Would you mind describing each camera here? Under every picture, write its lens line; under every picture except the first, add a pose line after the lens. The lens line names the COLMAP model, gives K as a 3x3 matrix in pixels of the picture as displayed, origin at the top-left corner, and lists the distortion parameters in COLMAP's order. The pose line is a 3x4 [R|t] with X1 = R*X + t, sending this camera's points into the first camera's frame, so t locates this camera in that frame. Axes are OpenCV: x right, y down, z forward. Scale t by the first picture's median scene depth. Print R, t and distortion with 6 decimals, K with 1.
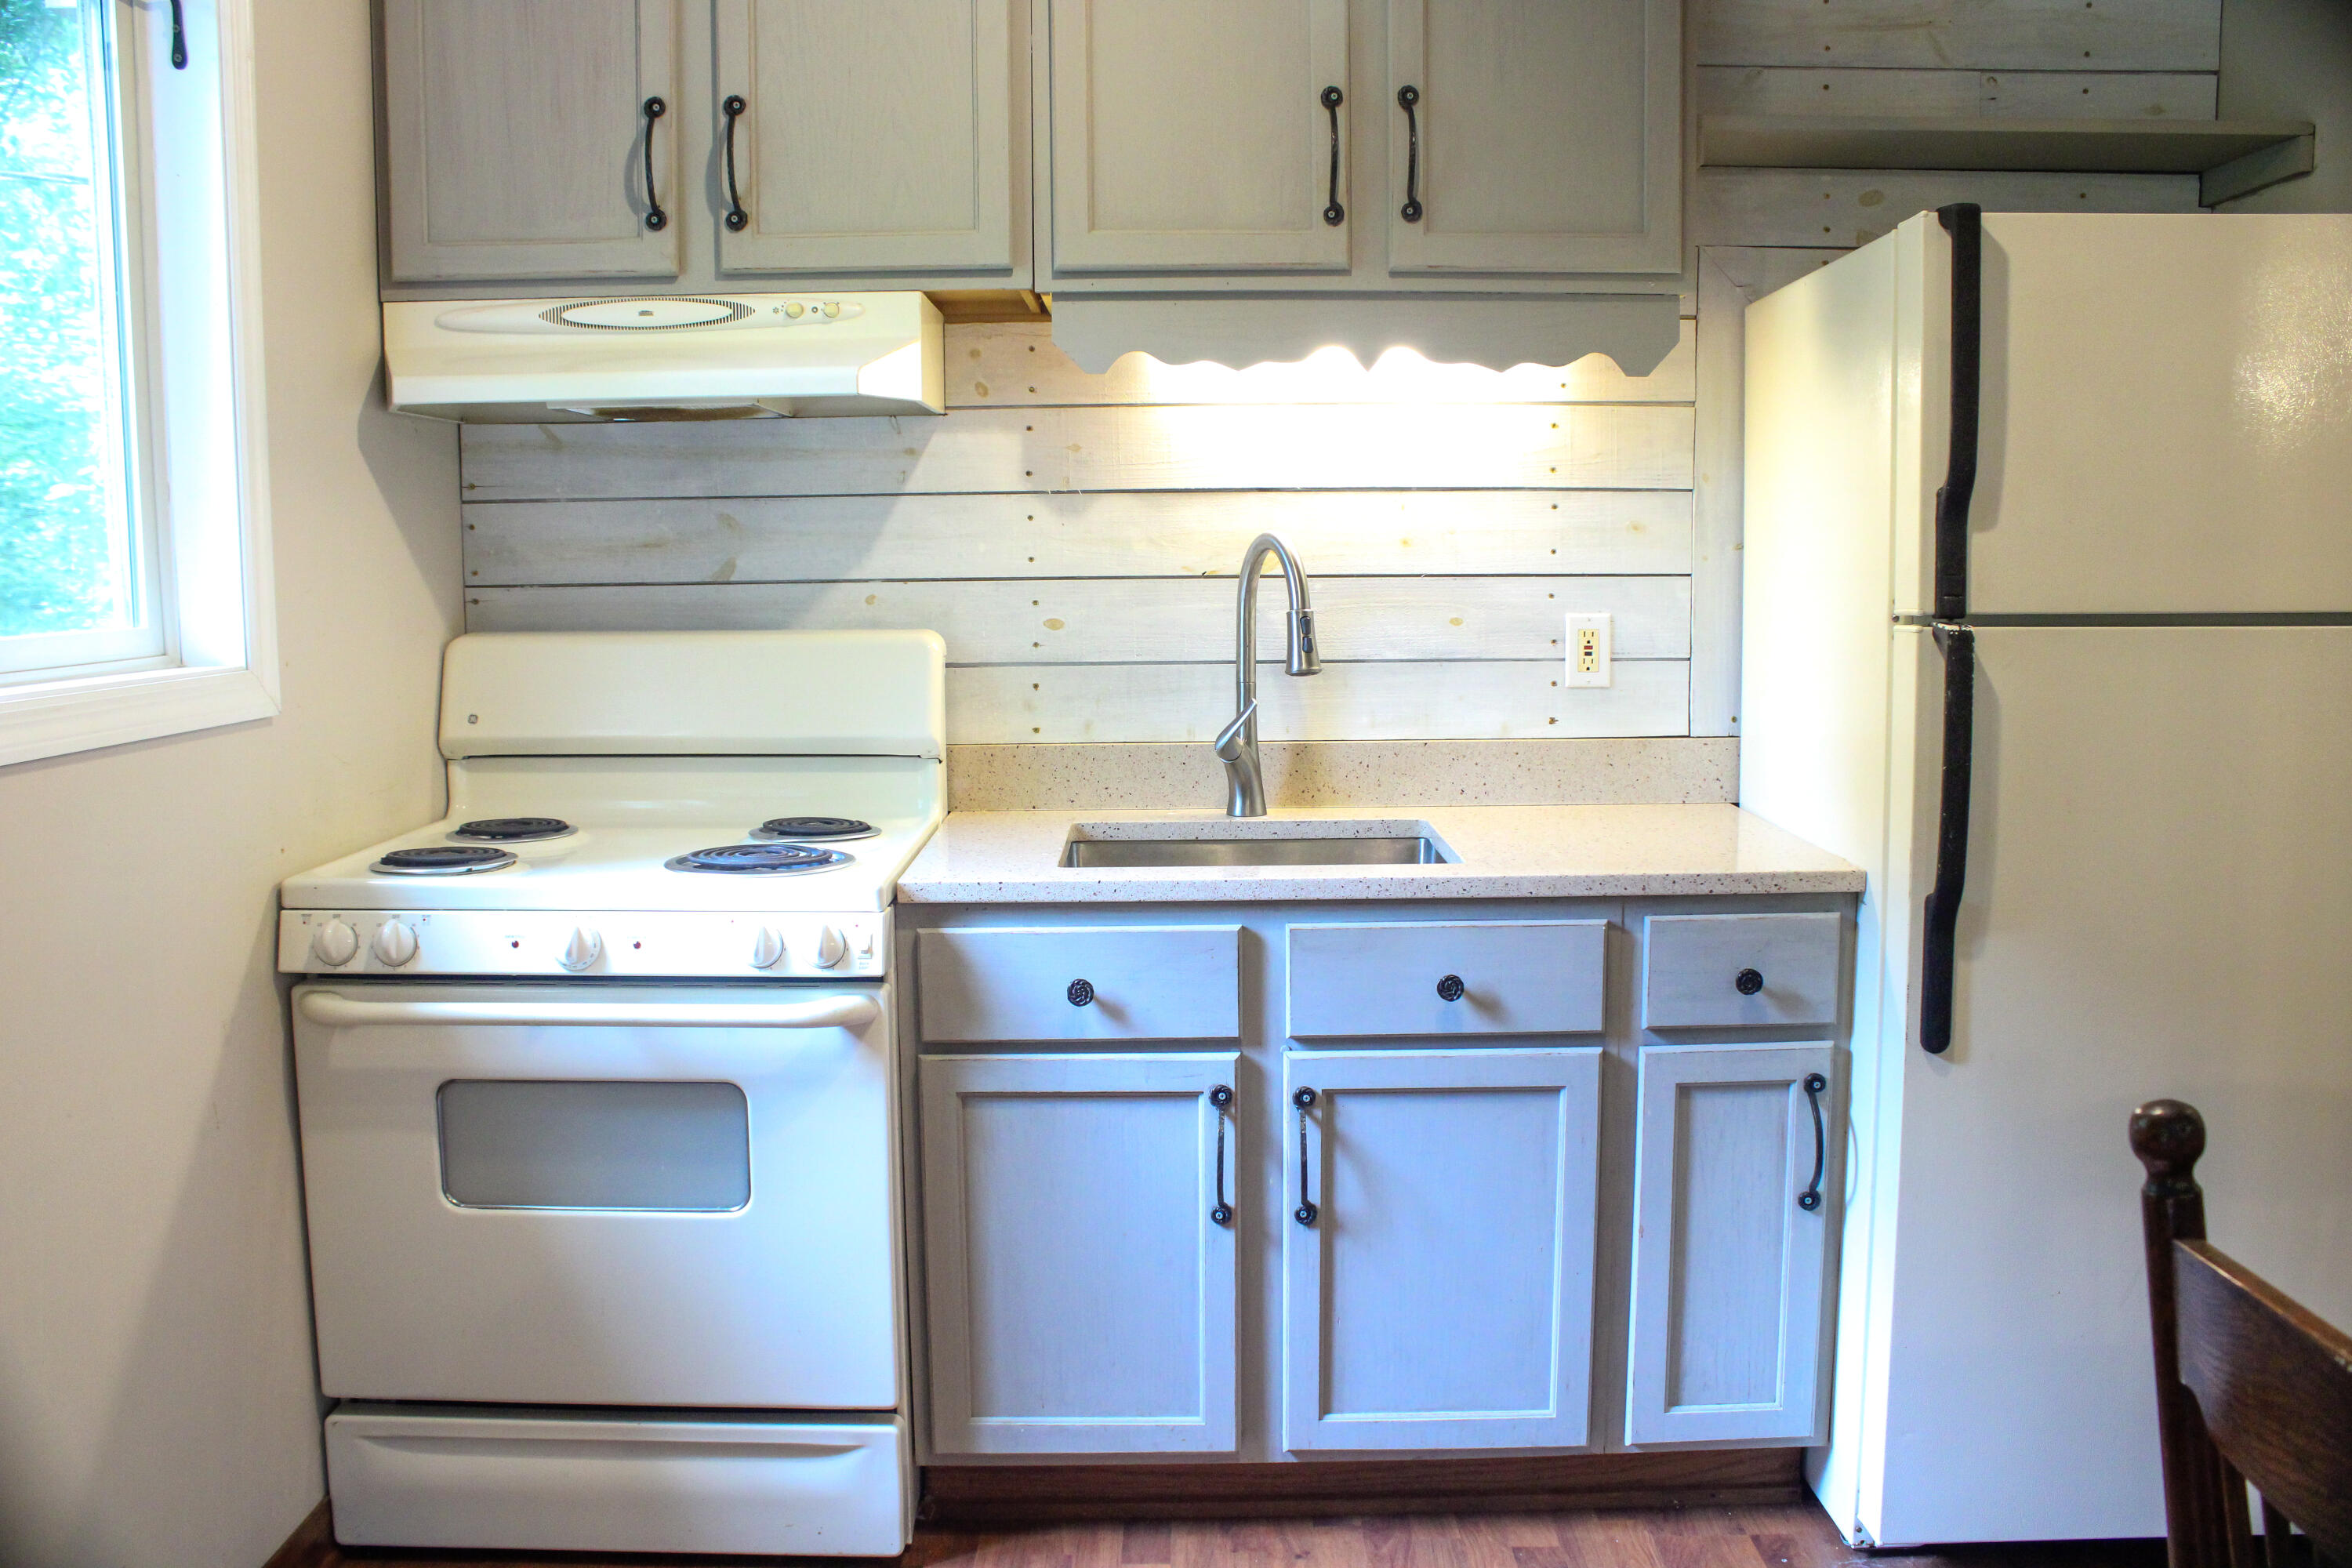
lens RADIAL K [[1970.1, 0, 1176.0], [0, 1970.1, 784.0], [0, 0, 1]] dist [-0.155348, 0.137246]
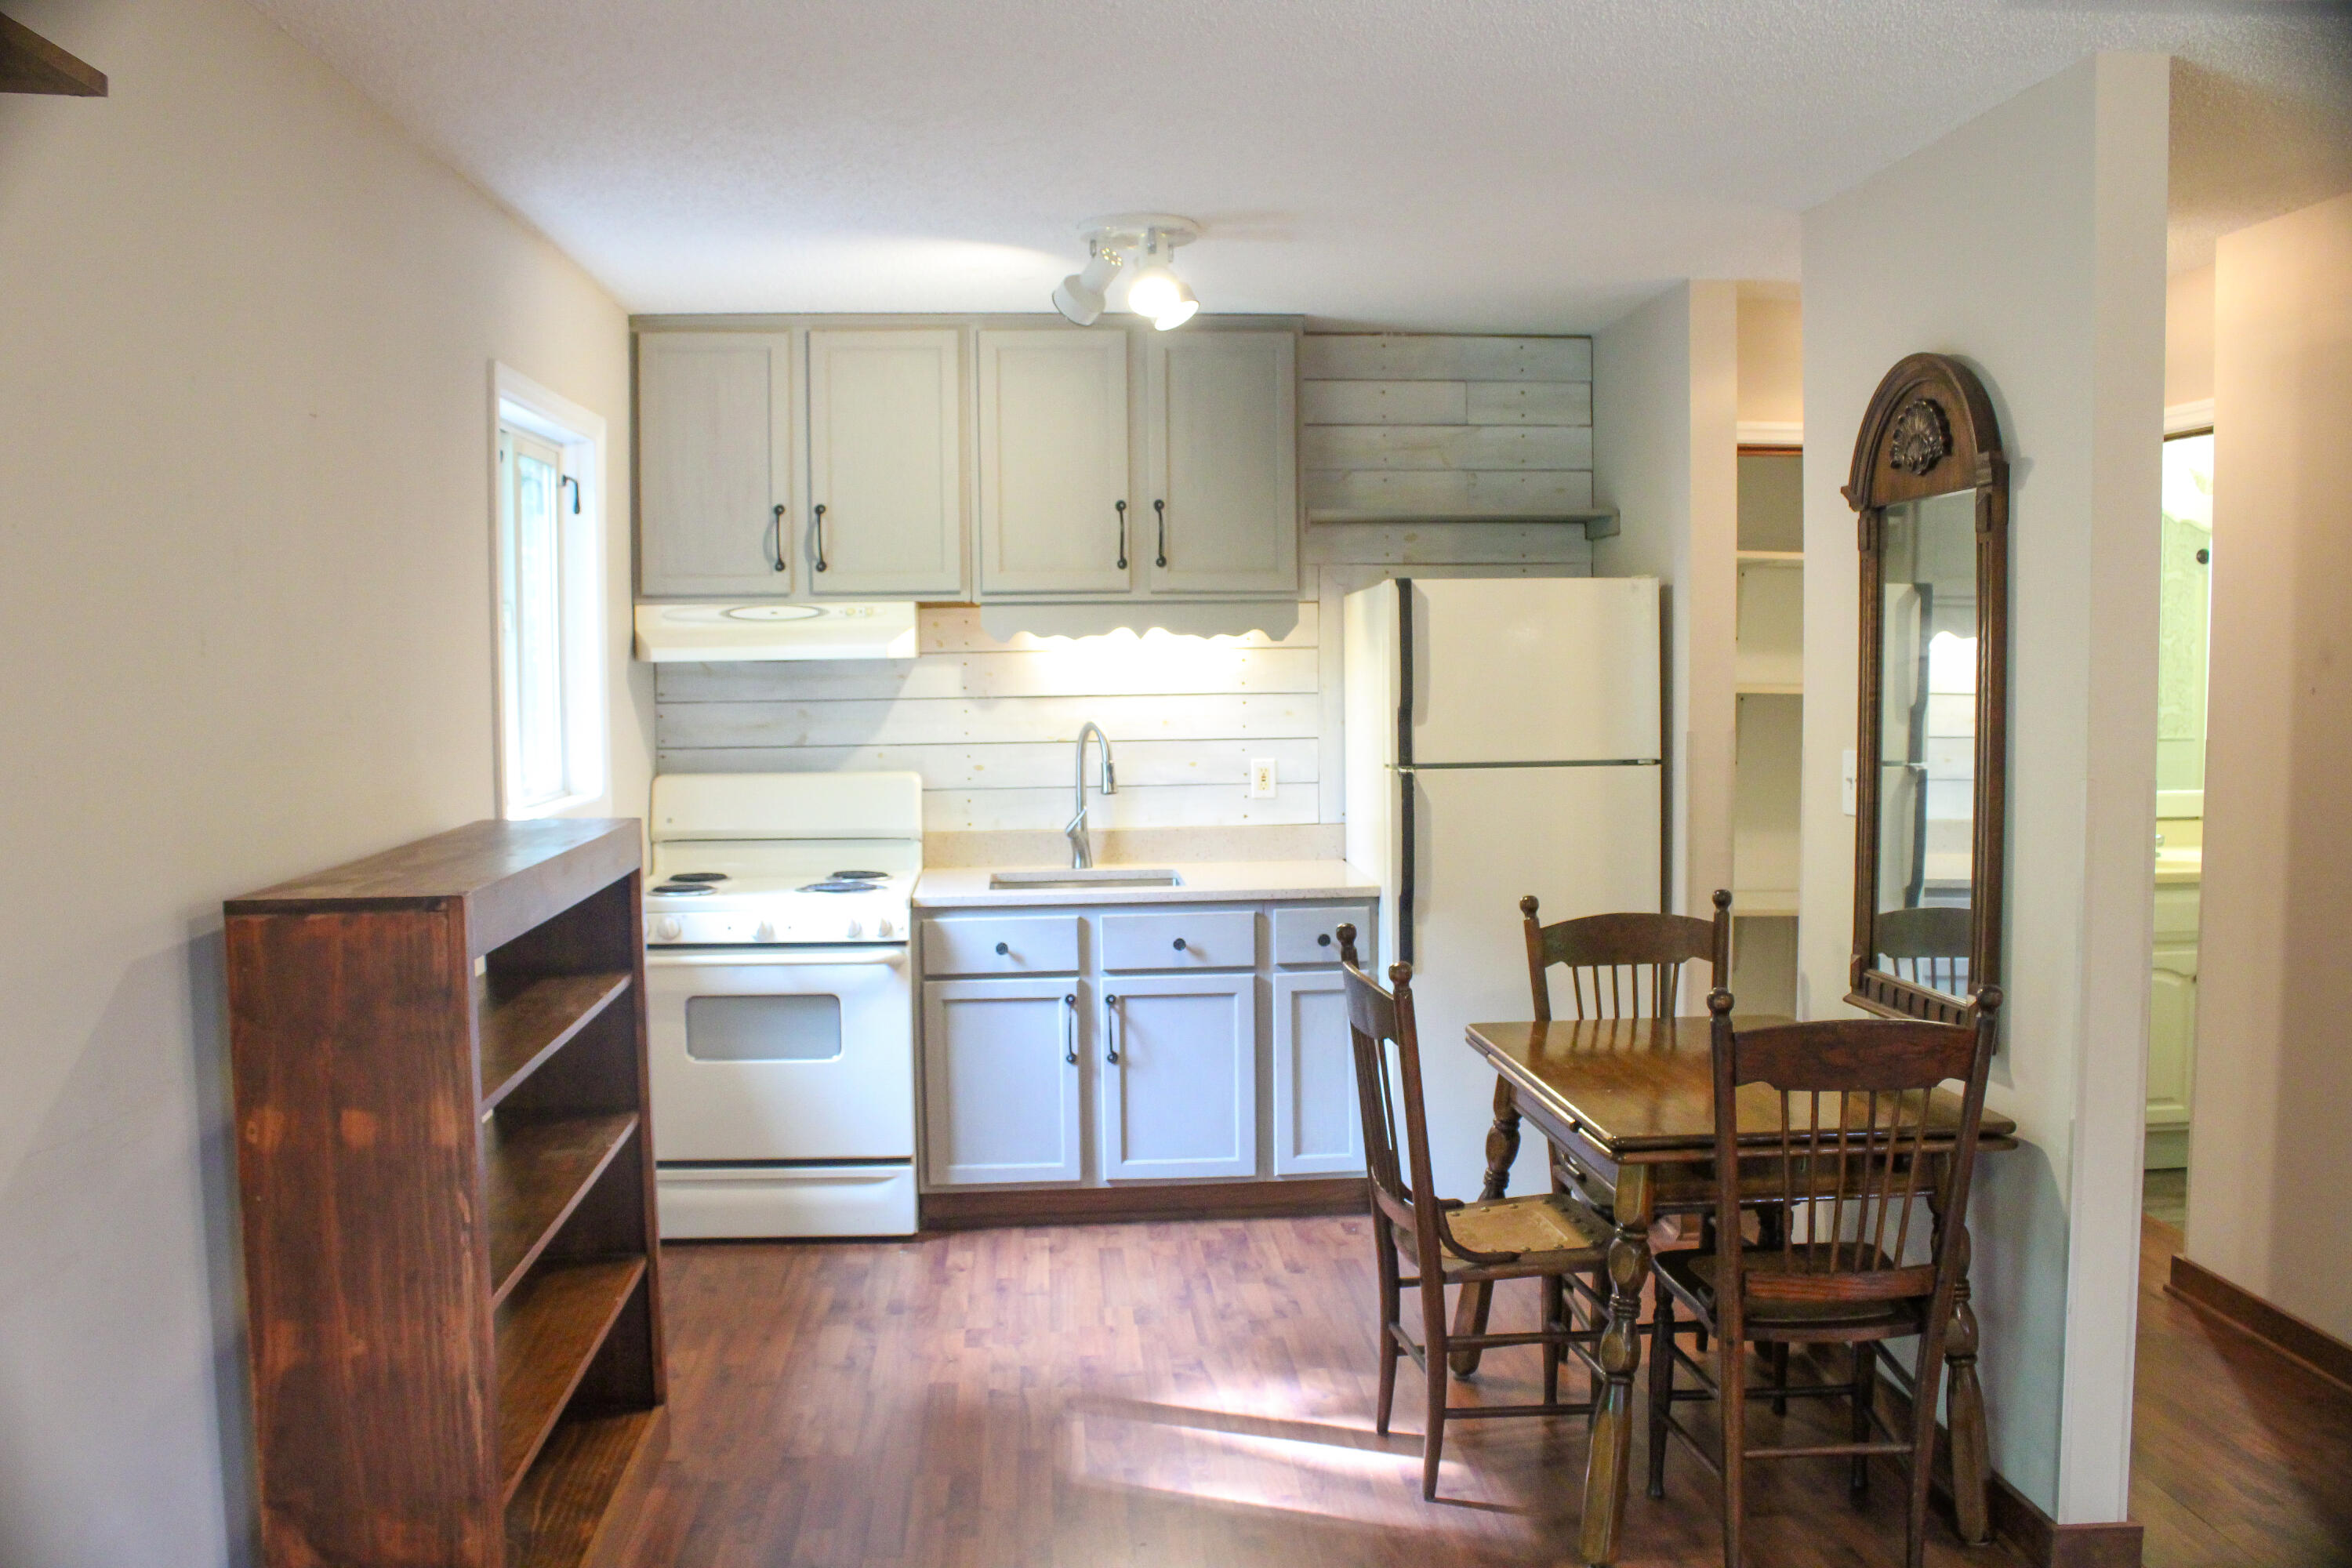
lens RADIAL K [[1970.1, 0, 1176.0], [0, 1970.1, 784.0], [0, 0, 1]] dist [-0.155348, 0.137246]
pose [[0.997105, -0.009287, 0.075464, -0.019113], [0.013250, 0.998549, -0.052188, 0.041086], [-0.074870, 0.053037, 0.995782, -1.044909]]
